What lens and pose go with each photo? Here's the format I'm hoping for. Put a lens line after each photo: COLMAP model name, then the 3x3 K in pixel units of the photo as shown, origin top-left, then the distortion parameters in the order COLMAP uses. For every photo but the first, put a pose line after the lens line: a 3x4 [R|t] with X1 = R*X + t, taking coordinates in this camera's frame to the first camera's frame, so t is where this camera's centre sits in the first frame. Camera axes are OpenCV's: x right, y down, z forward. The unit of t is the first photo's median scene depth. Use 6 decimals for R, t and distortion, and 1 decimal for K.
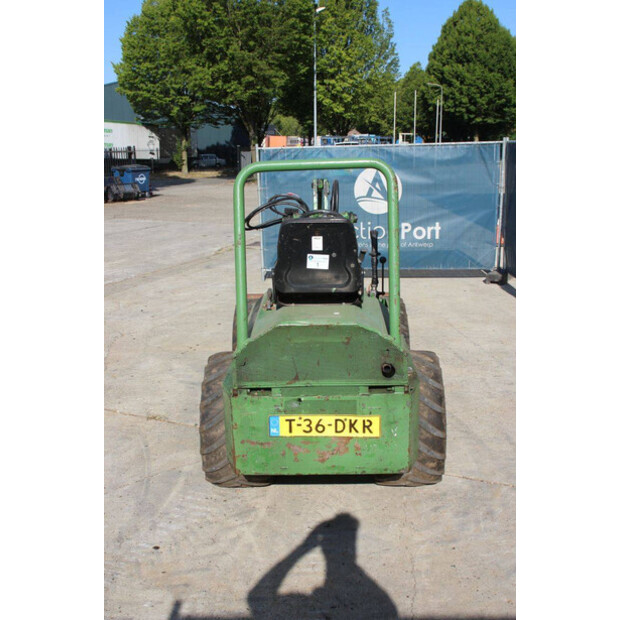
lens RADIAL K [[651.1, 0, 308.2], [0, 651.1, 350.2], [0, 0, 1]] dist [-0.014710, 0.001695]
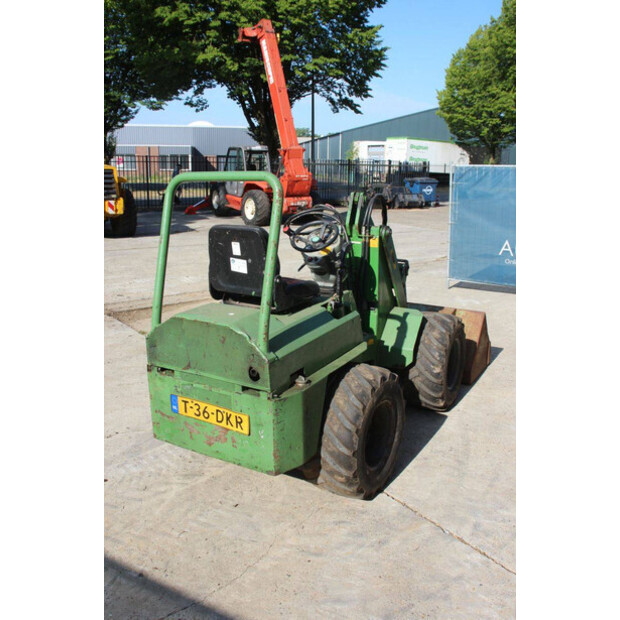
lens RADIAL K [[578.0, 0, 311.6], [0, 578.0, 348.4], [0, 0, 1]] dist [-0.068490, 0.012595]
pose [[0.873196, 0.168213, -0.457420, 0.560011], [-0.163370, 0.985274, 0.050459, -0.064810], [0.459171, 0.030668, 0.887818, 0.193001]]
